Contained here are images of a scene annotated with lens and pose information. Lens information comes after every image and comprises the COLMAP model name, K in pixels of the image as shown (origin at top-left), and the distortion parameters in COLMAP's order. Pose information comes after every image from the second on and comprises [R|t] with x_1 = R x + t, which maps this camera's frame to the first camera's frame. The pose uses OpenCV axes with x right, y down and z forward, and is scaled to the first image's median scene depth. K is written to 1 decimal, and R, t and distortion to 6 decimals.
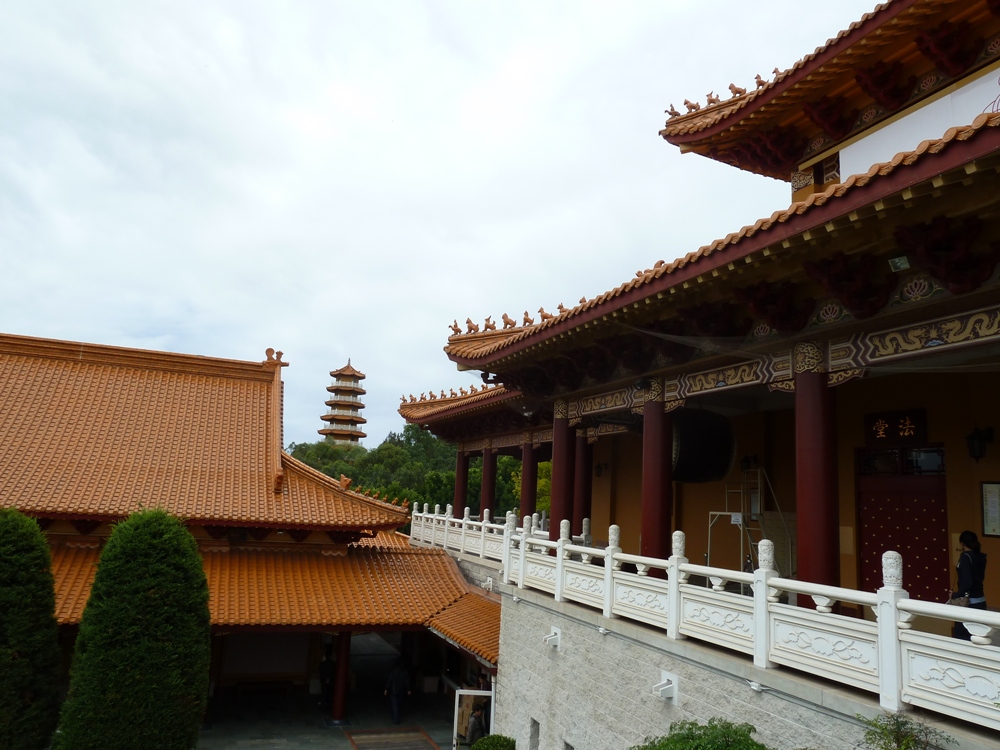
lens RADIAL K [[742.4, 0, 500.4], [0, 742.4, 377.1], [0, 0, 1]] dist [-0.044204, 0.017470]
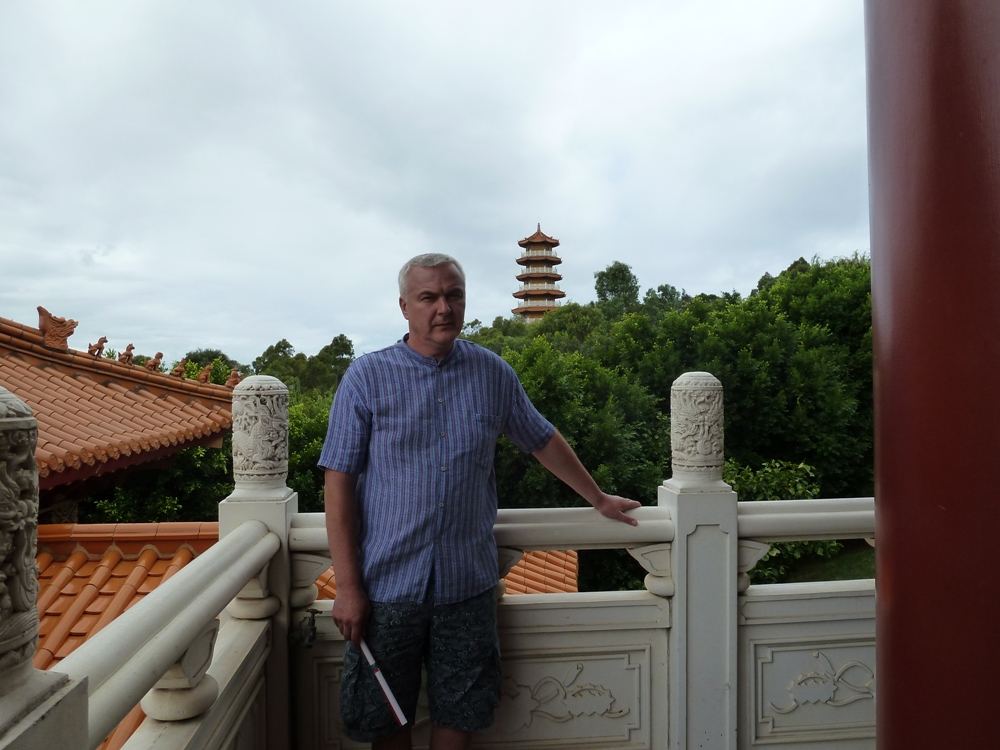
lens RADIAL K [[742.4, 0, 504.9], [0, 742.4, 380.9], [0, 0, 1]] dist [-0.044204, 0.017470]
pose [[0.957676, -0.059576, -0.281616, -0.010795], [0.104116, 0.983800, 0.145938, 0.025429], [0.268359, -0.169082, 0.948364, 0.146785]]
